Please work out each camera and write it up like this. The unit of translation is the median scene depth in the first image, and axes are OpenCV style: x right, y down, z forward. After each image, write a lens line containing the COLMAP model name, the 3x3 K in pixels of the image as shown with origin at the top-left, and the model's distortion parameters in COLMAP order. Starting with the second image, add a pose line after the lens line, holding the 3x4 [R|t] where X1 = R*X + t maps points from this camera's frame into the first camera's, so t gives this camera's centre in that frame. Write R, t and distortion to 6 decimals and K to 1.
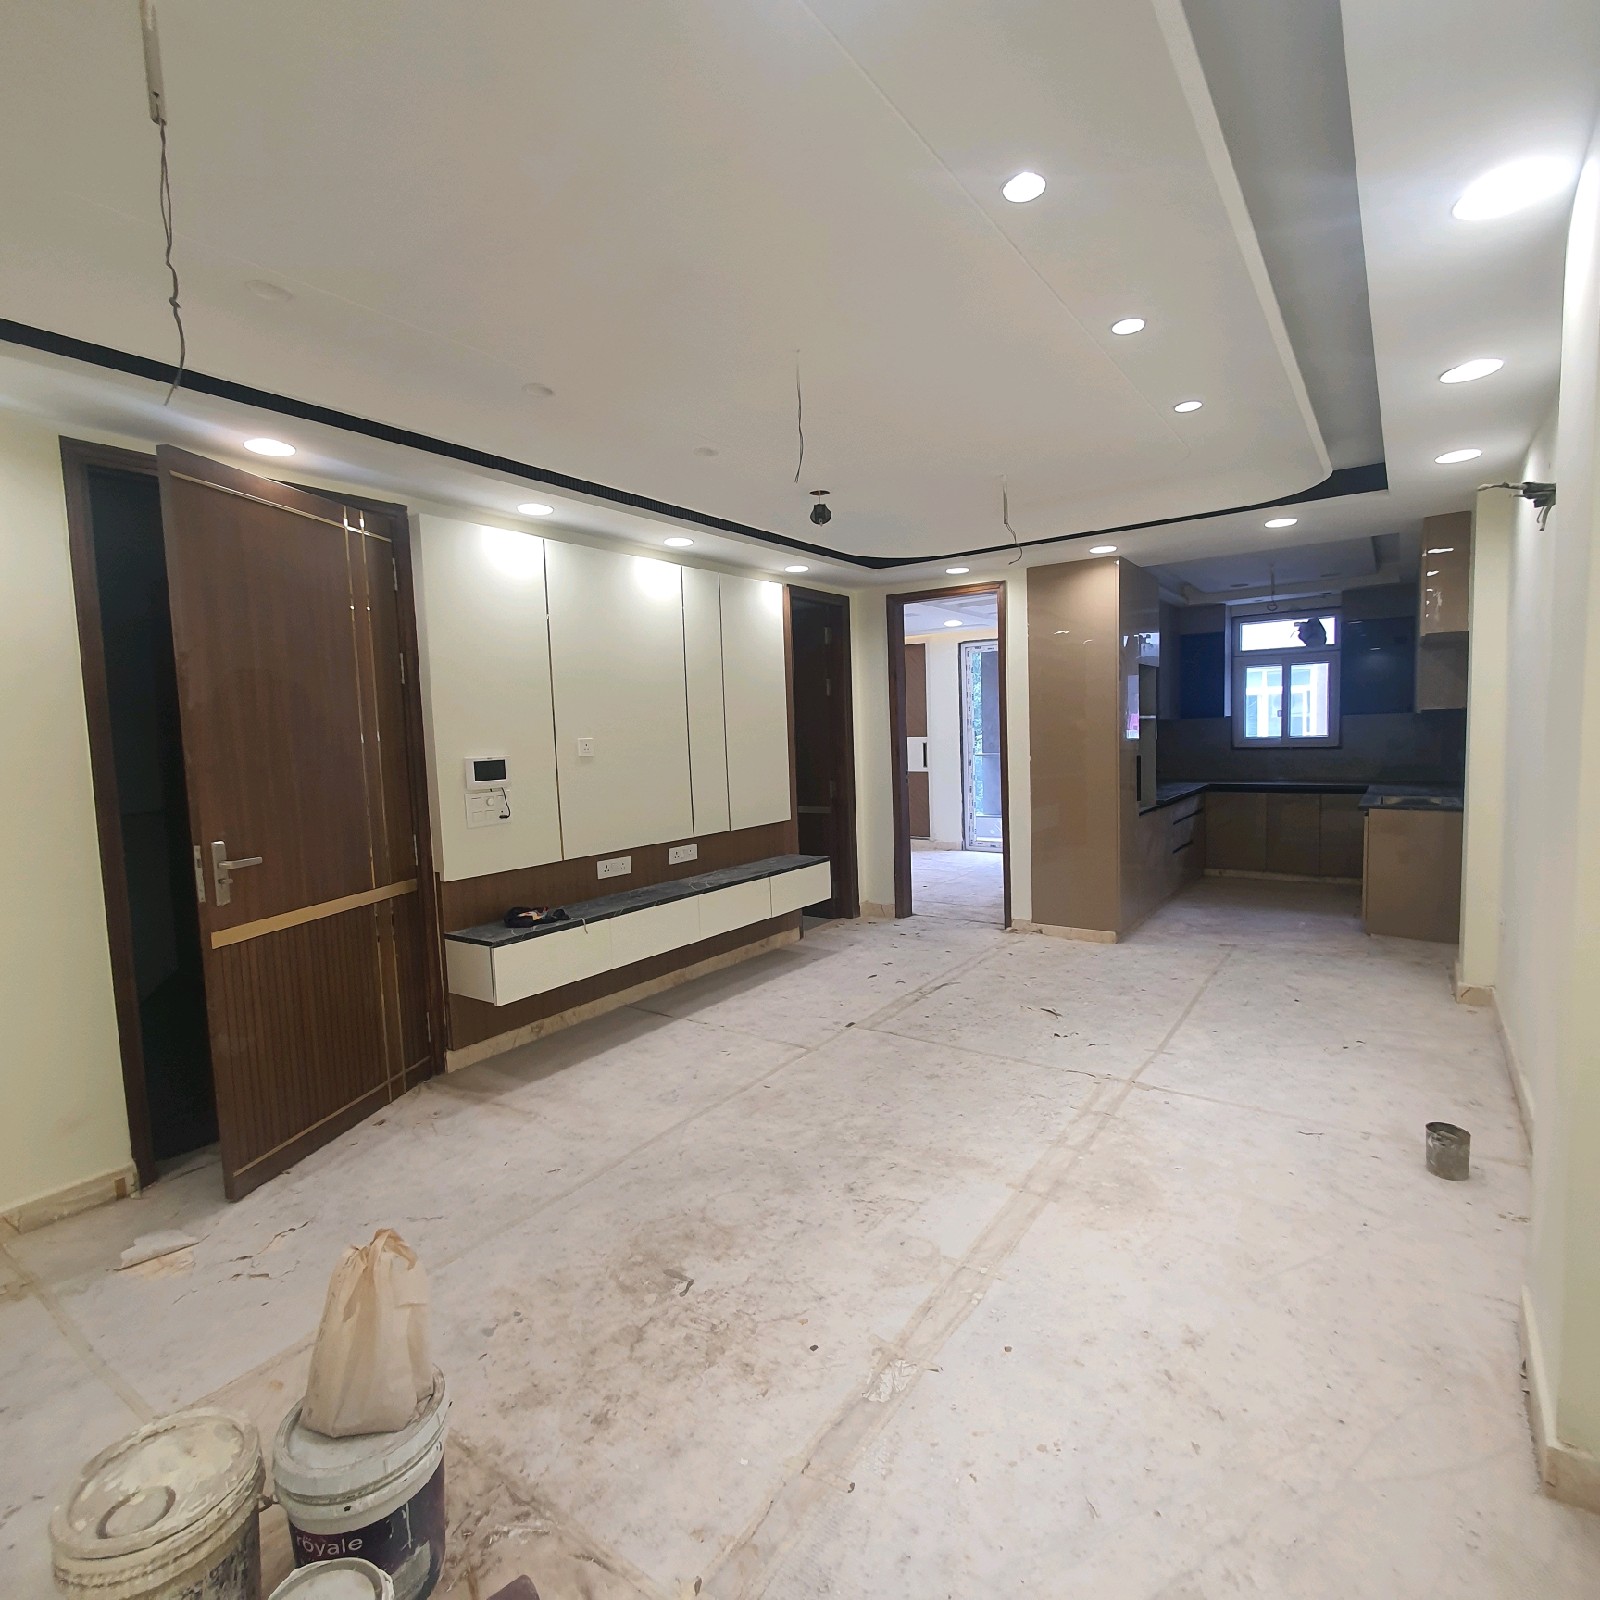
lens RADIAL K [[846.7, 0, 825.5], [0, 846.7, 796.5], [0, 0, 1]] dist [0.004806, -0.002263]
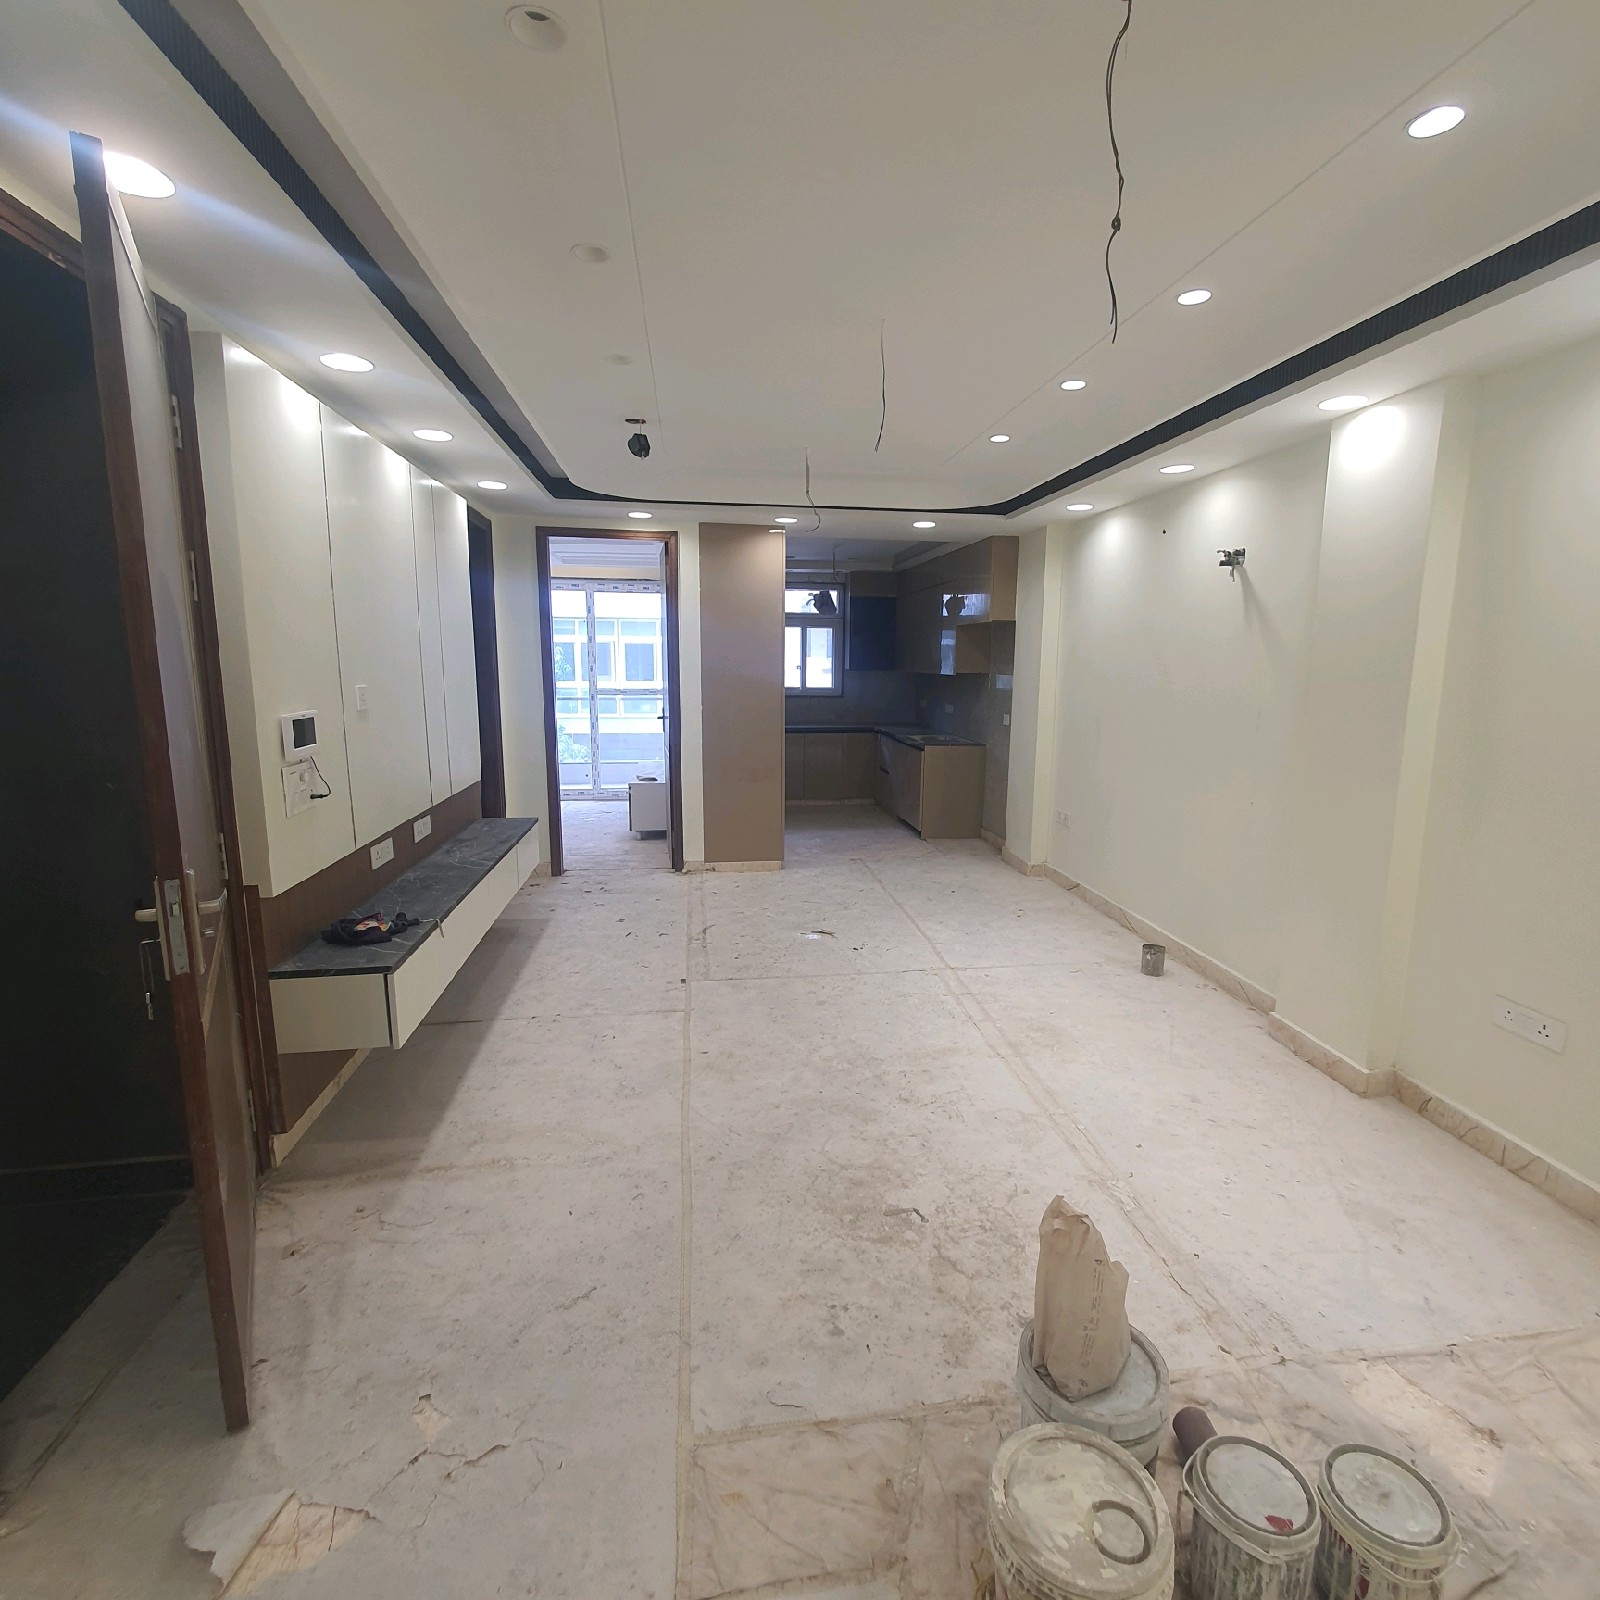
lens RADIAL K [[846.7, 0, 825.5], [0, 846.7, 796.5], [0, 0, 1]] dist [0.004806, -0.002263]
pose [[0.726536, -0.071788, 0.683368, -0.565785], [0.022648, 0.996489, 0.080603, -0.024563], [-0.686755, -0.043084, 0.725611, 0.192704]]
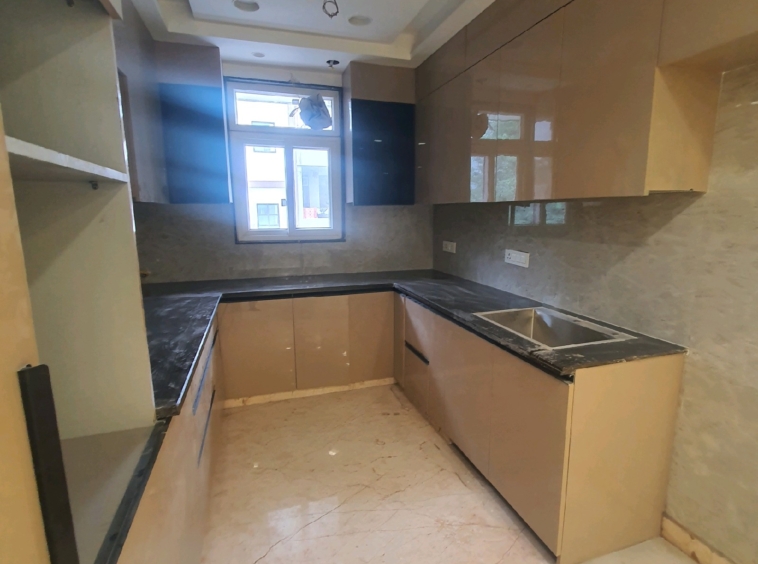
lens RADIAL K [[414.3, 0, 379.0], [0, 414.3, 282.0], [0, 0, 1]] dist [0.013494, -0.000688]
pose [[0.620012, -0.098511, 0.778383, 0.517826], [0.045460, 0.994930, 0.089706, -0.102579], [-0.783274, -0.020234, 0.621347, 1.347370]]
